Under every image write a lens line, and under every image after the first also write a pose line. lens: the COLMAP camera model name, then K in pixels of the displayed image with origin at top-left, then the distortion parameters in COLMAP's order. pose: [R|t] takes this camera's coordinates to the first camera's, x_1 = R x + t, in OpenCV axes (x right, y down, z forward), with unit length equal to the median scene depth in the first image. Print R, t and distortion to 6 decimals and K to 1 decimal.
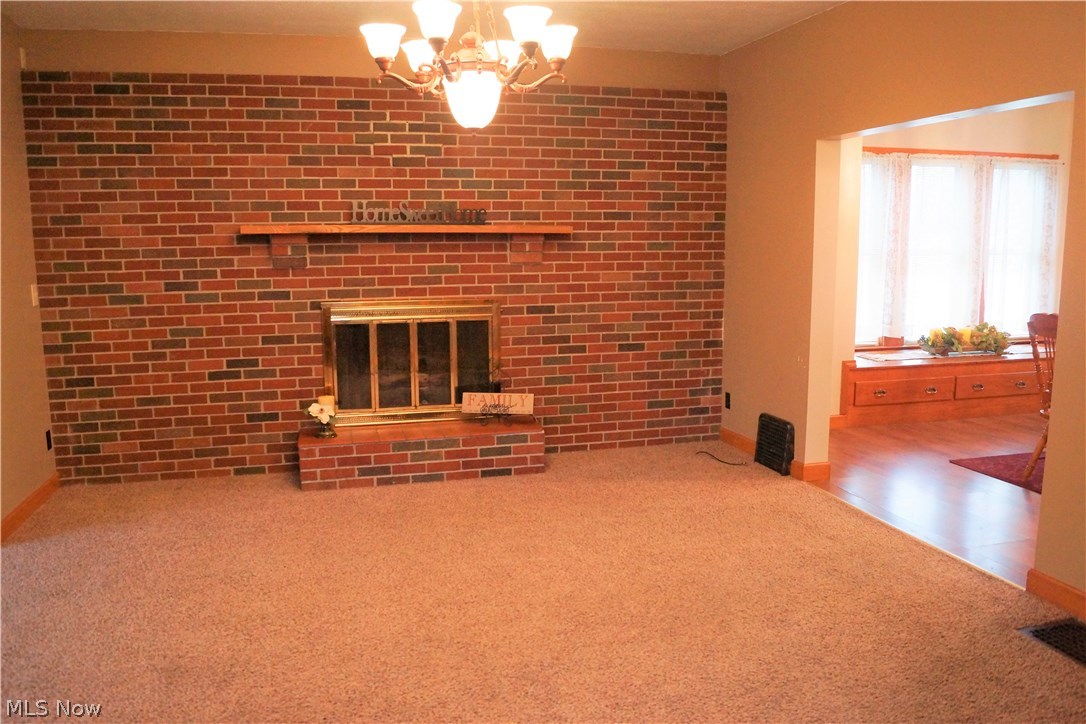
lens RADIAL K [[835.1, 0, 536.9], [0, 835.1, 373.9], [0, 0, 1]] dist [-0.085294, 0.018478]
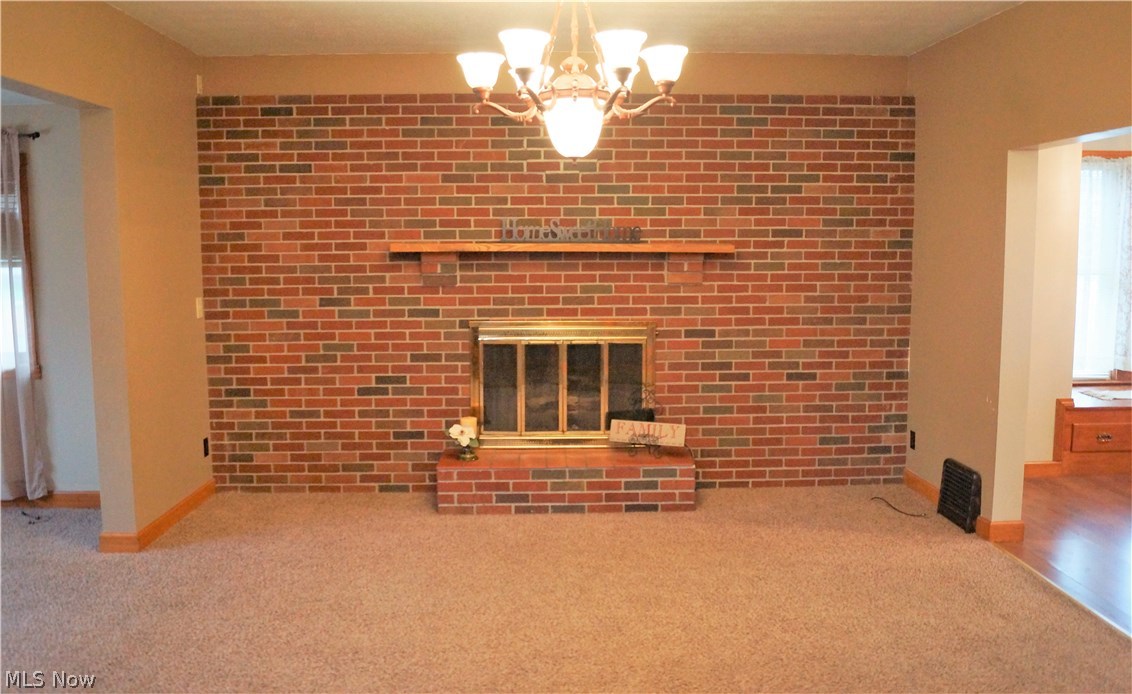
lens RADIAL K [[872.0, 0, 562.4], [0, 872.0, 327.9], [0, 0, 1]] dist [-0.077206, -0.002821]
pose [[0.974100, 0.025110, -0.224720, 0.078937], [-0.038297, 0.997778, -0.054518, -0.026286], [0.222852, 0.061712, 0.972897, 0.022813]]
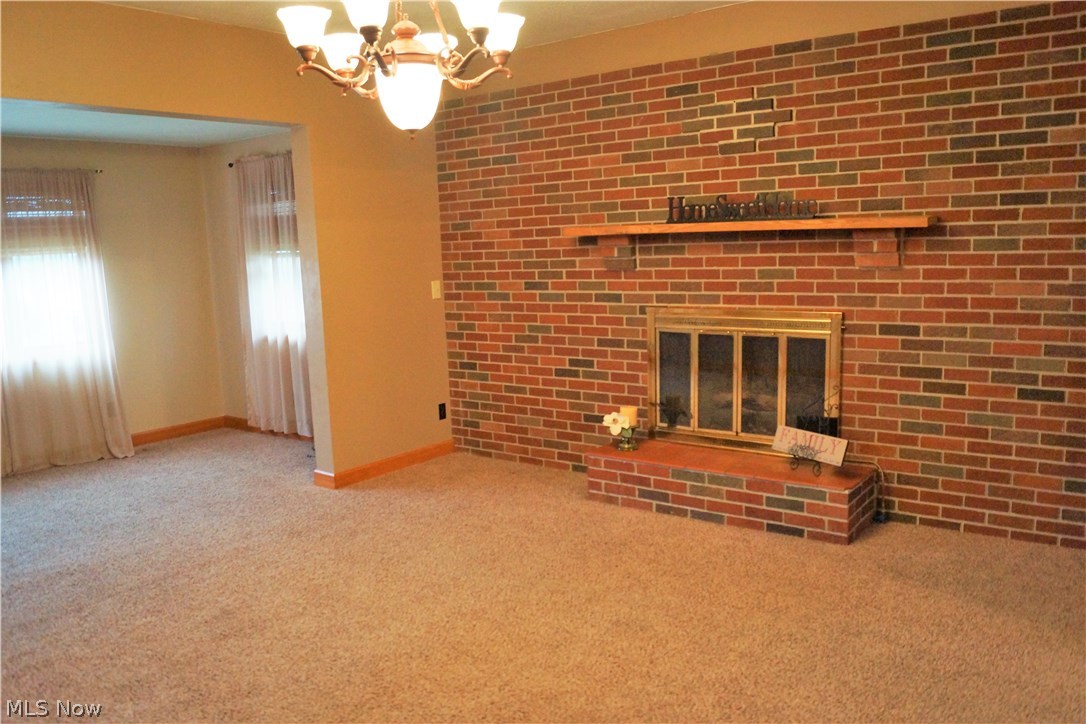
lens RADIAL K [[835.1, 0, 543.3], [0, 835.1, 371.8], [0, 0, 1]] dist [-0.085294, 0.018478]
pose [[0.626598, 0.103876, -0.772389, 0.405900], [-0.091999, 0.994007, 0.059047, -0.058417], [0.773893, 0.034061, 0.632400, 0.316099]]
